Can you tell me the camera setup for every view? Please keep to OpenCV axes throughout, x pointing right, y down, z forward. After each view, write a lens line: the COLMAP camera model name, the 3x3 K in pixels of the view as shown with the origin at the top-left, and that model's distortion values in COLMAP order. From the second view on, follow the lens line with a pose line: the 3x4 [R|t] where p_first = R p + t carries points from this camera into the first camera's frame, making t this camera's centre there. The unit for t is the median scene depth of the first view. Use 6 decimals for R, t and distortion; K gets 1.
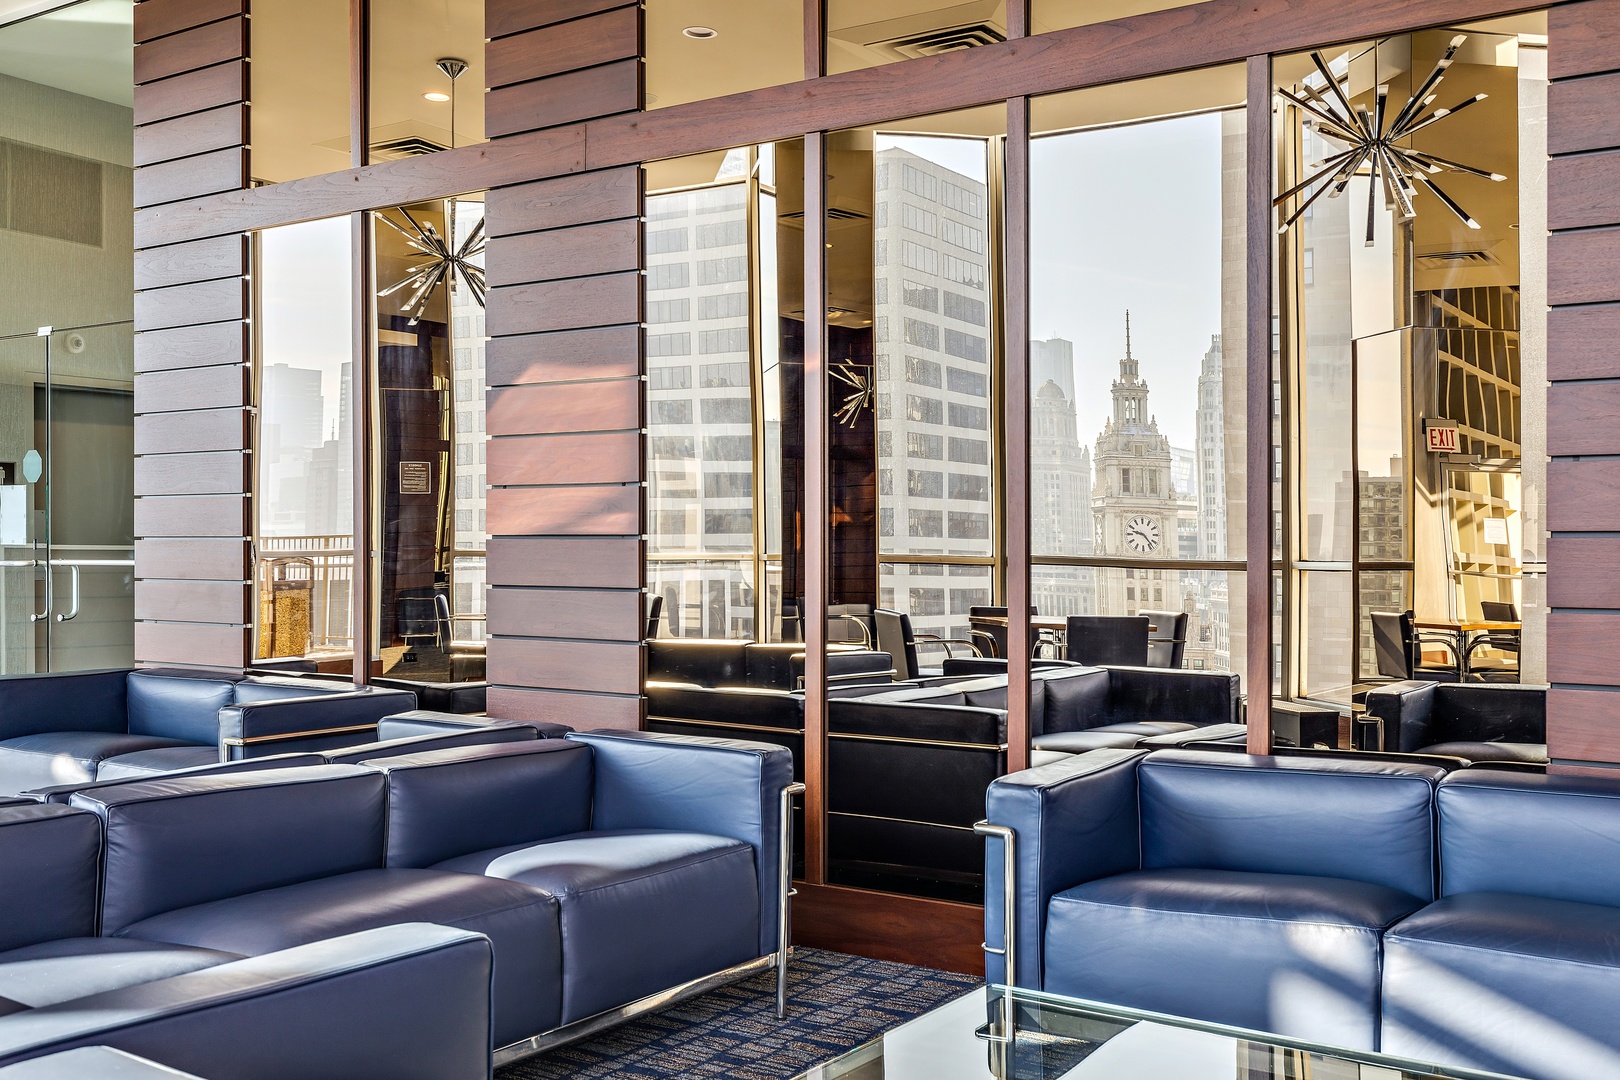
lens RADIAL K [[1588.2, 0, 810.1], [0, 1588.2, 532.8], [0, 0, 1]] dist [-0.010746, 0.000000]
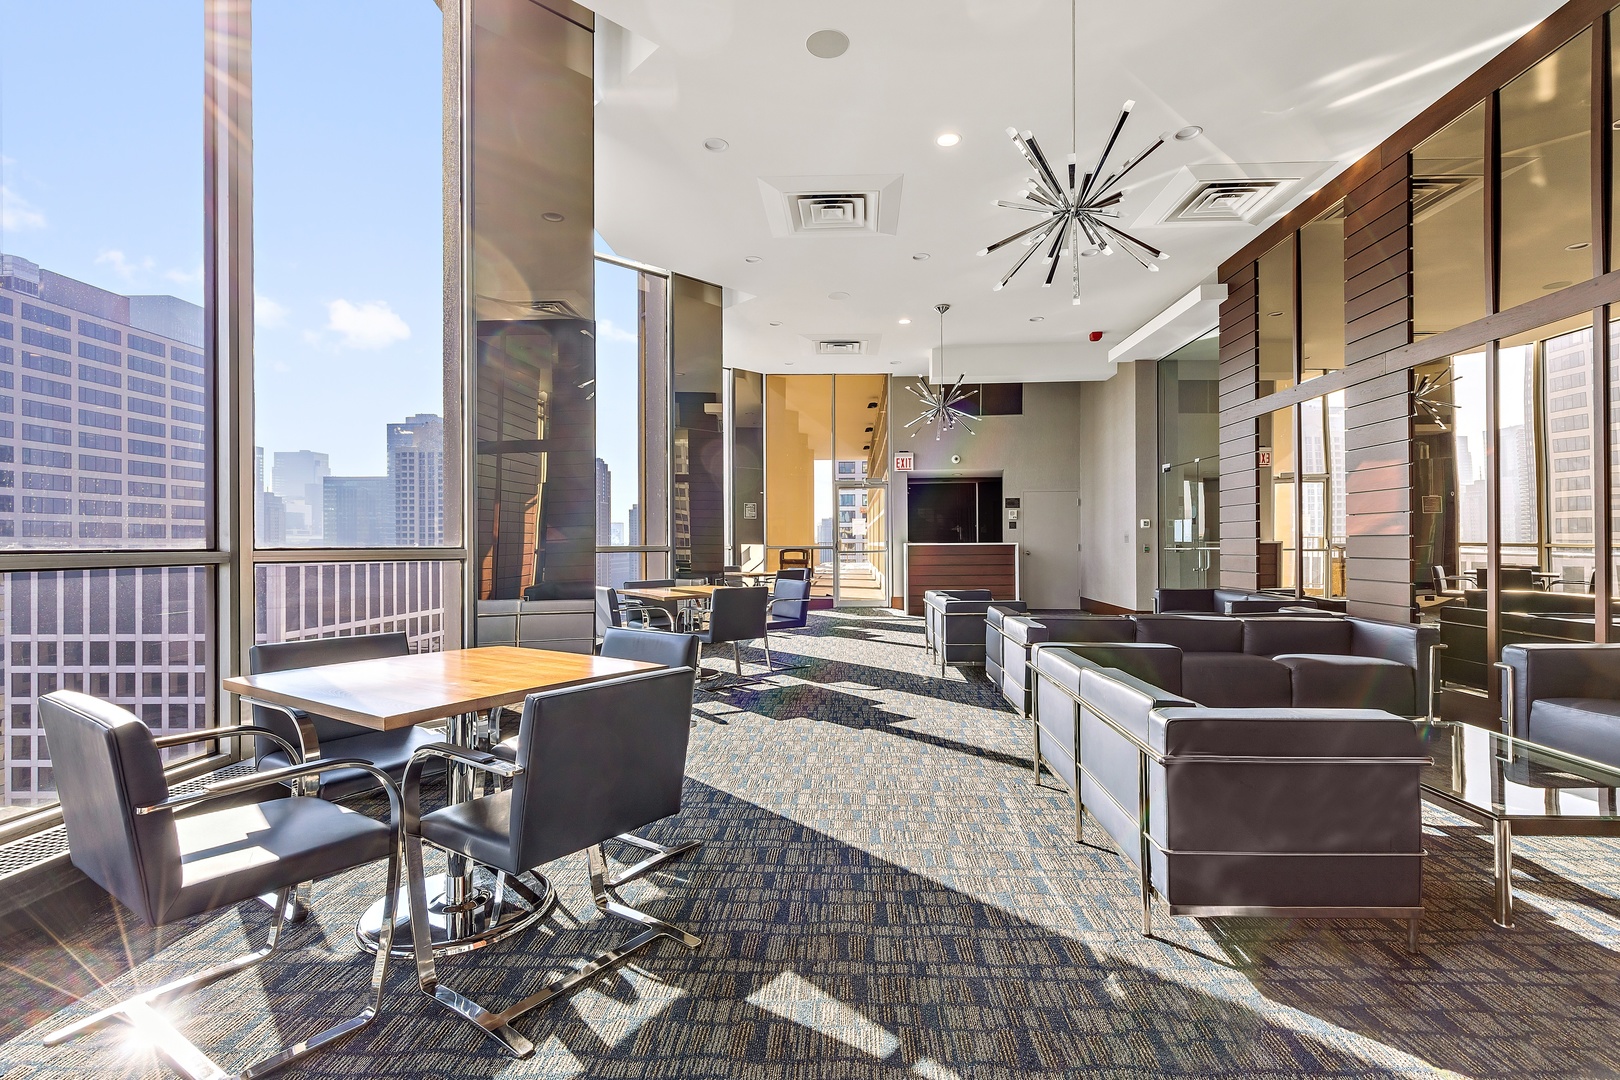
lens RADIAL K [[729.5, 0, 812.4], [0, 729.5, 541.6], [0, 0, 1]] dist [0.002312, 0.000744]
pose [[0.506422, -0.008038, -0.862249, 0.352485], [0.013747, 0.999905, -0.001248, 0.000333], [0.862176, -0.011221, 0.506484, -0.243128]]
